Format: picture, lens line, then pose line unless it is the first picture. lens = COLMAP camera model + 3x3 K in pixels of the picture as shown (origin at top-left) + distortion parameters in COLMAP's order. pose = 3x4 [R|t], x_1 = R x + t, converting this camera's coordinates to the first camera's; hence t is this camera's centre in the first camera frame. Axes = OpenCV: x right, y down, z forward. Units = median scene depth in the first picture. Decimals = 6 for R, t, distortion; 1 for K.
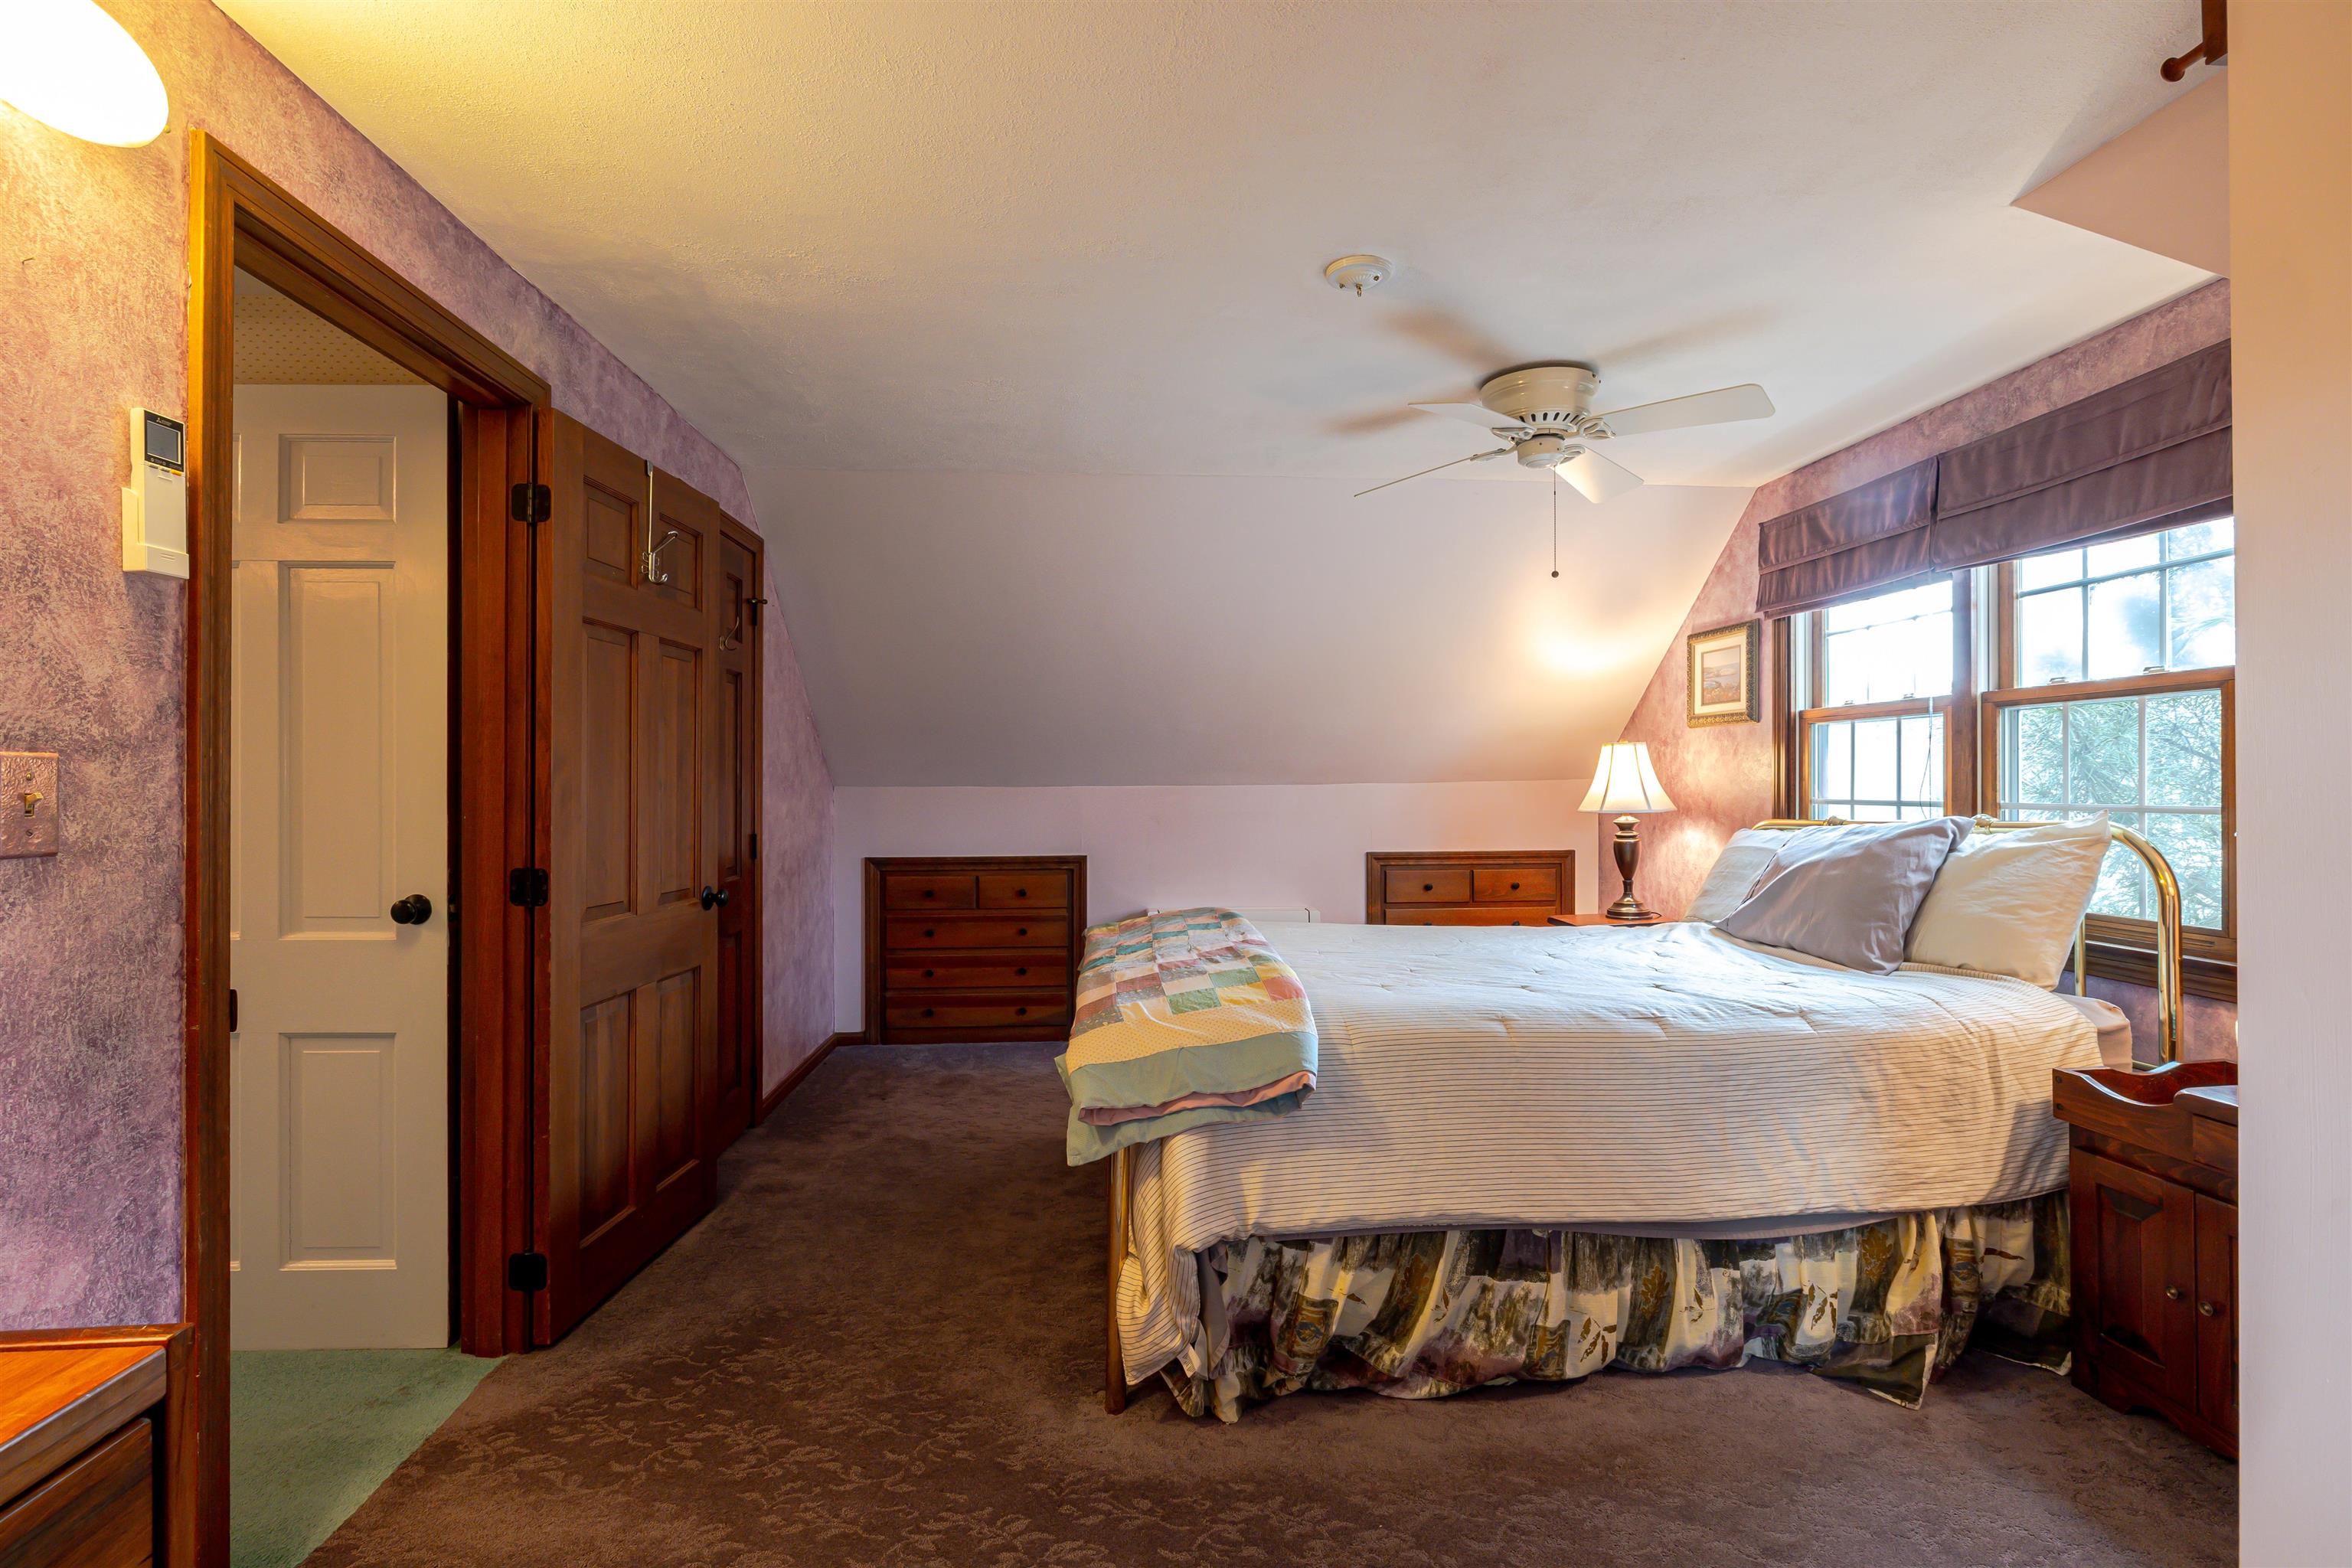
lens RADIAL K [[1093.7, 0, 1181.4], [0, 1093.7, 780.2], [0, 0, 1]] dist [-0.011852, 0.003358]
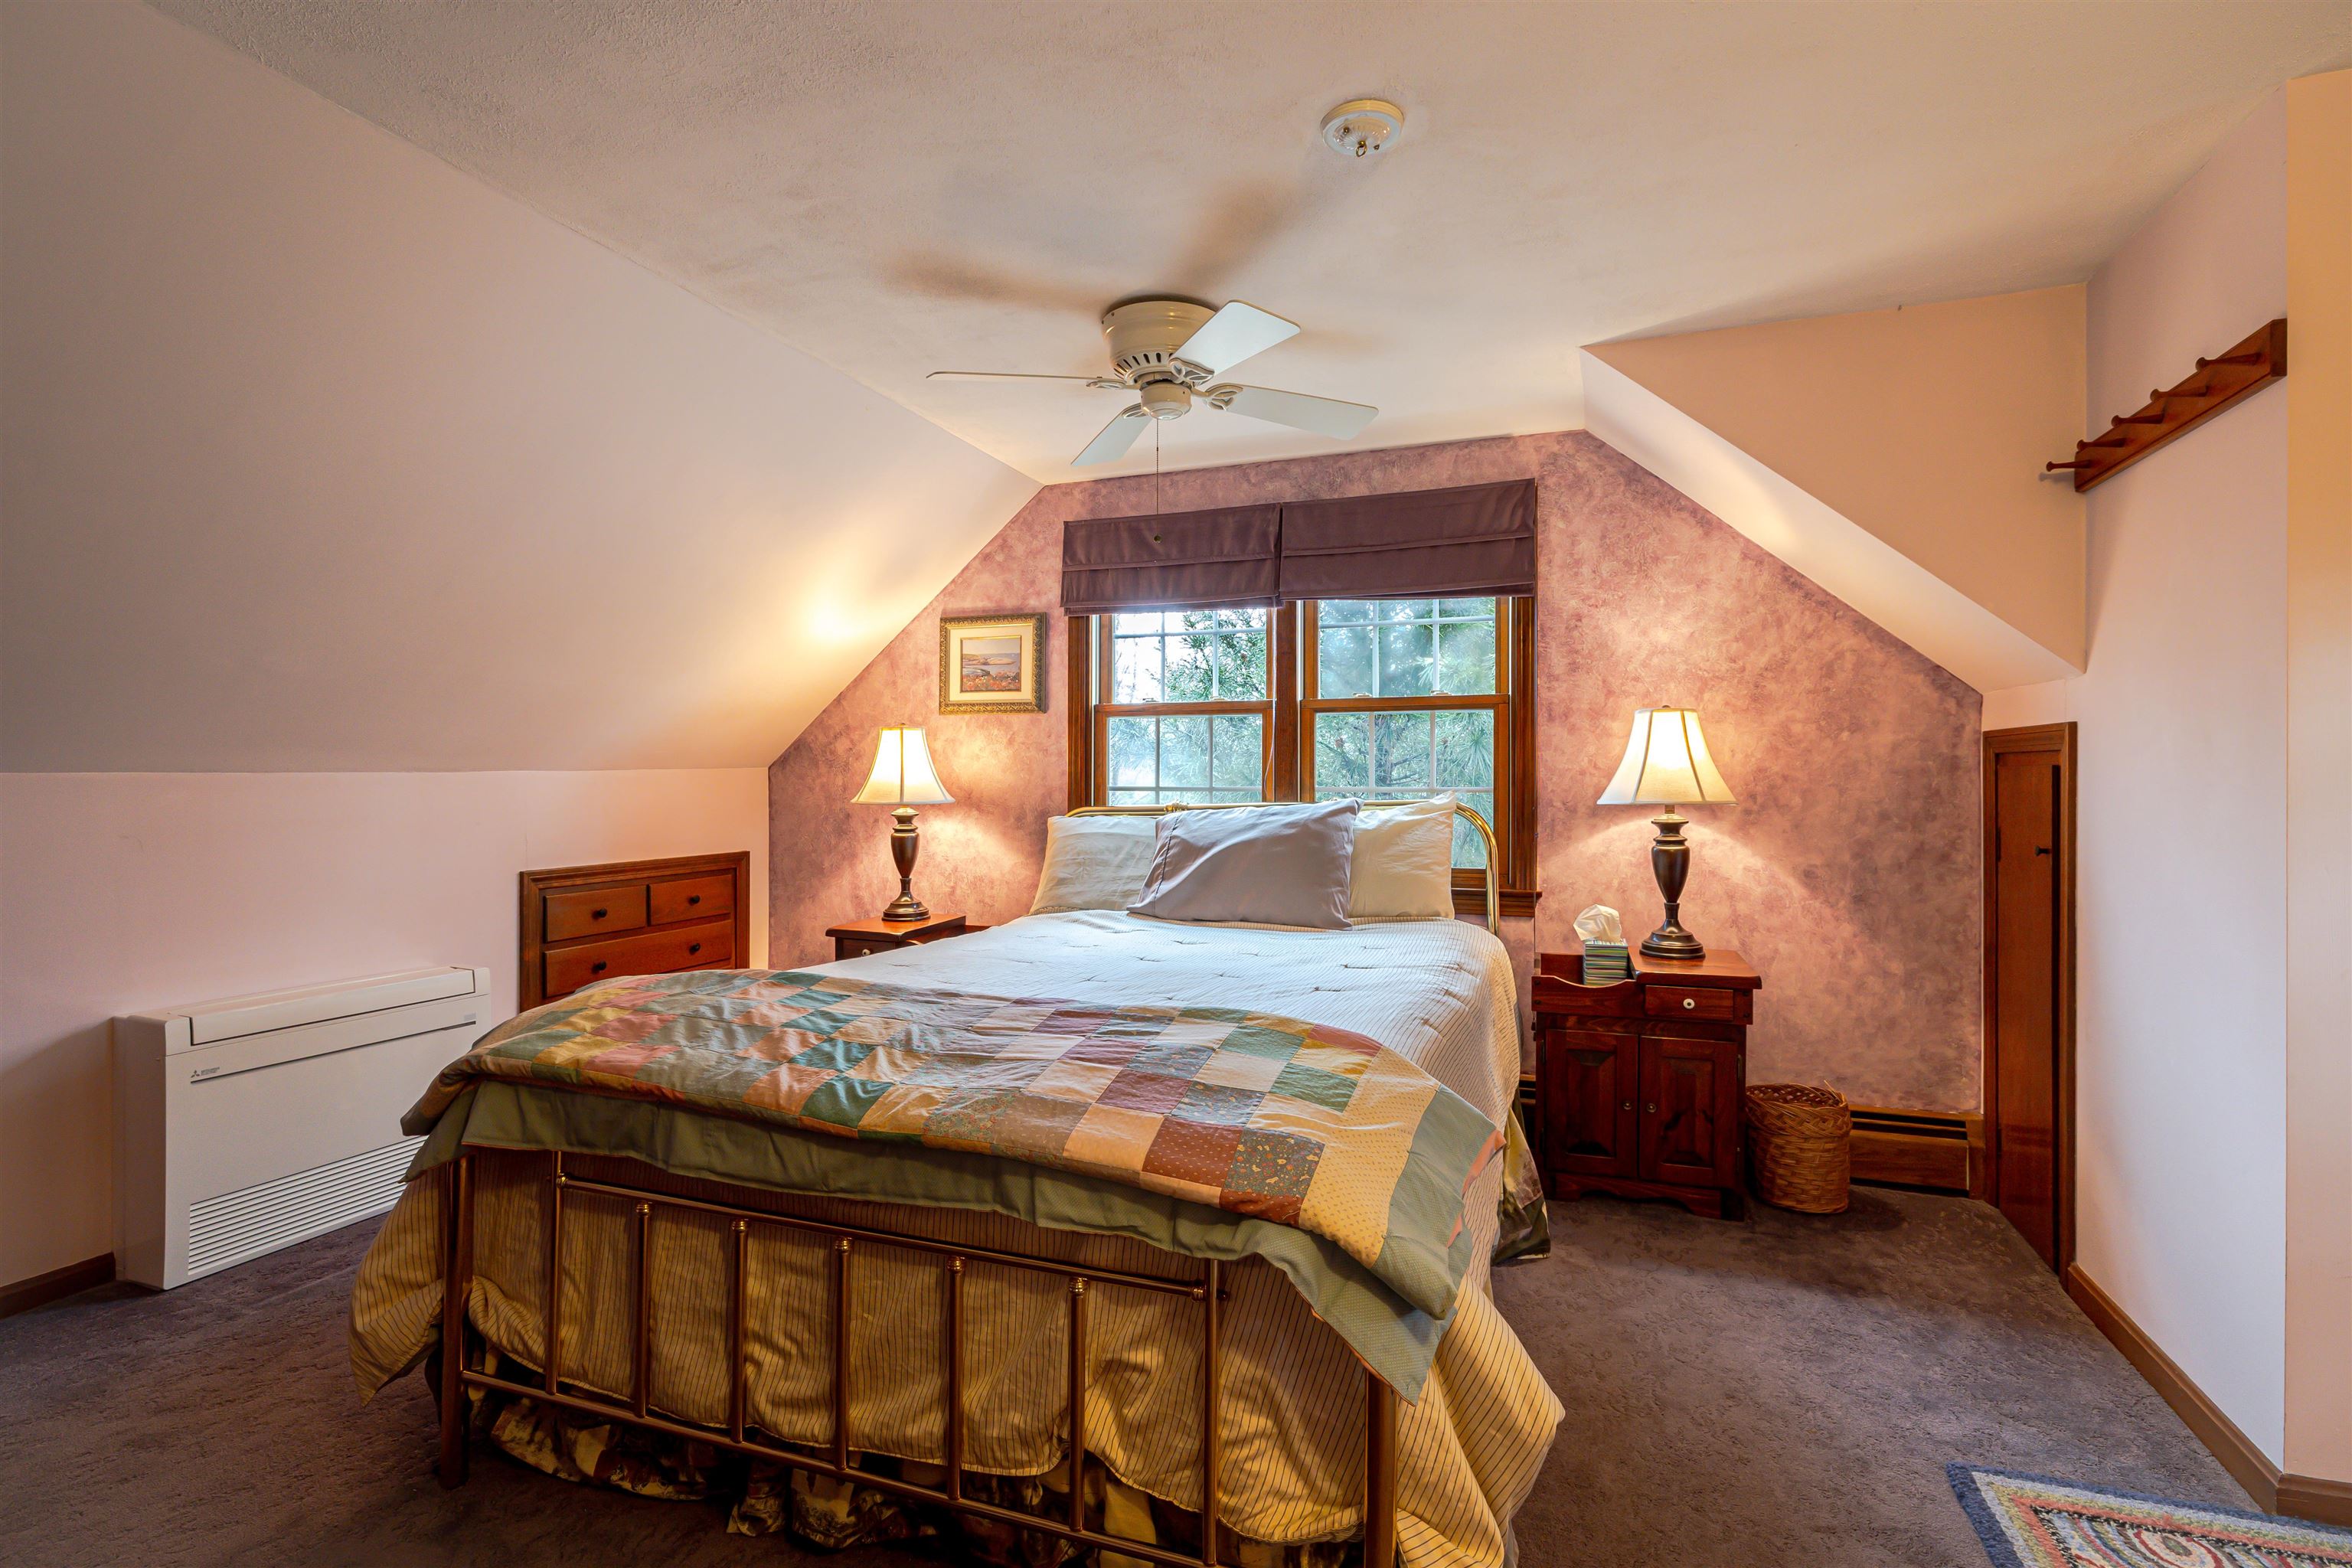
lens RADIAL K [[1093.7, 0, 1181.4], [0, 1093.7, 780.2], [0, 0, 1]] dist [-0.011852, 0.003358]
pose [[0.420148, 0.000272, 0.907455, -0.369743], [-0.003983, 0.999991, 0.001545, 0.008456], [-0.907447, -0.004264, 0.420146, 0.466642]]
